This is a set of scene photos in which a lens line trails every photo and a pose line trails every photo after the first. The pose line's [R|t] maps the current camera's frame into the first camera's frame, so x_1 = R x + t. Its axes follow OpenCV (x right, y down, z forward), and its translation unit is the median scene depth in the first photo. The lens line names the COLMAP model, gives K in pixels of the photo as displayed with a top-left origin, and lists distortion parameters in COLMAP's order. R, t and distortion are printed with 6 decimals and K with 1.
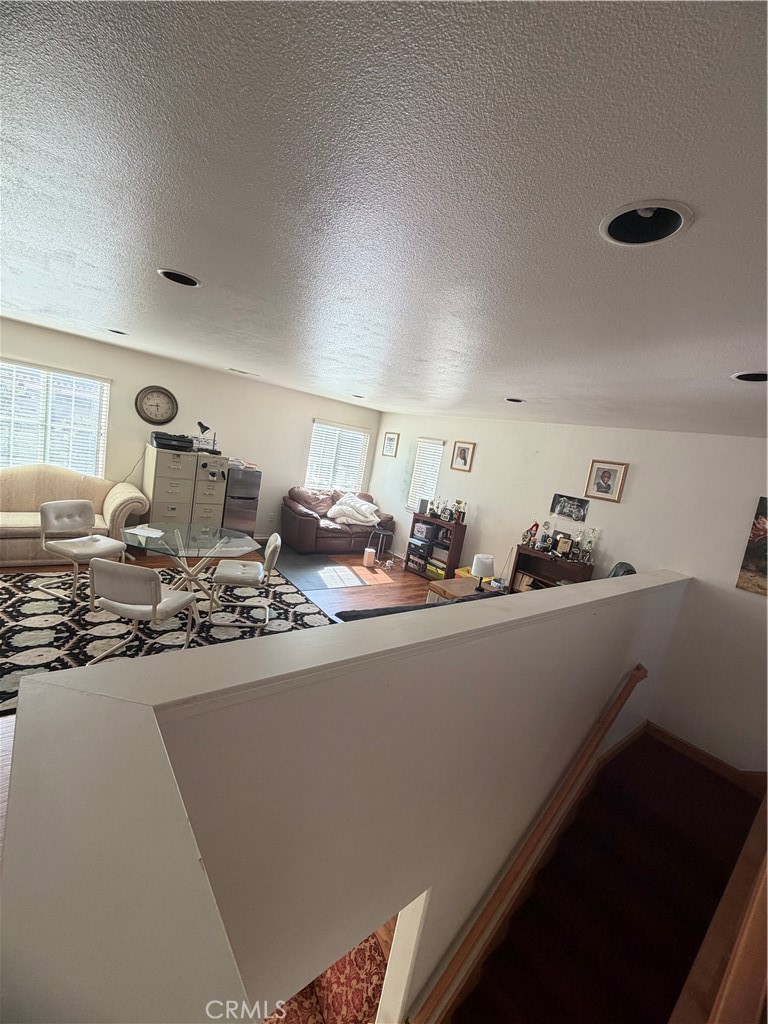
lens RADIAL K [[409.0, 0, 383.9], [0, 409.0, 509.0], [0, 0, 1]] dist [0.000091, 0.000413]
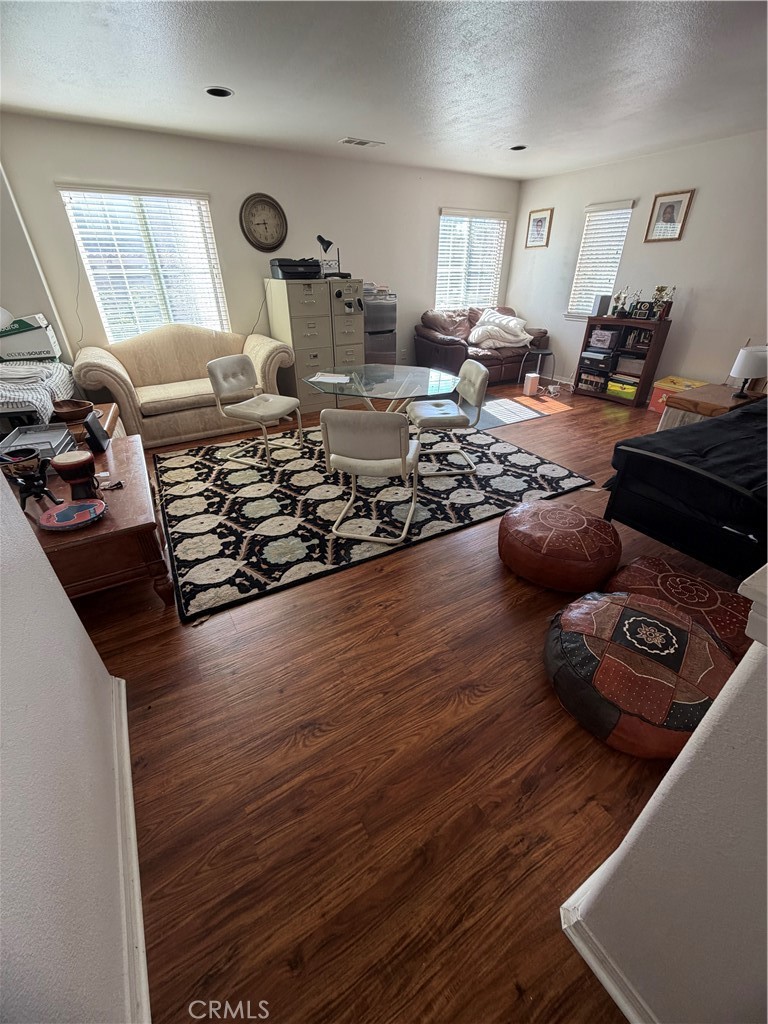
lens RADIAL K [[409.0, 0, 383.9], [0, 409.0, 509.0], [0, 0, 1]] dist [0.000091, 0.000413]
pose [[0.977673, -0.088994, -0.190357, -0.226832], [0.152203, 0.924489, 0.349506, 0.017726], [0.144879, -0.370675, 0.917393, 0.099726]]
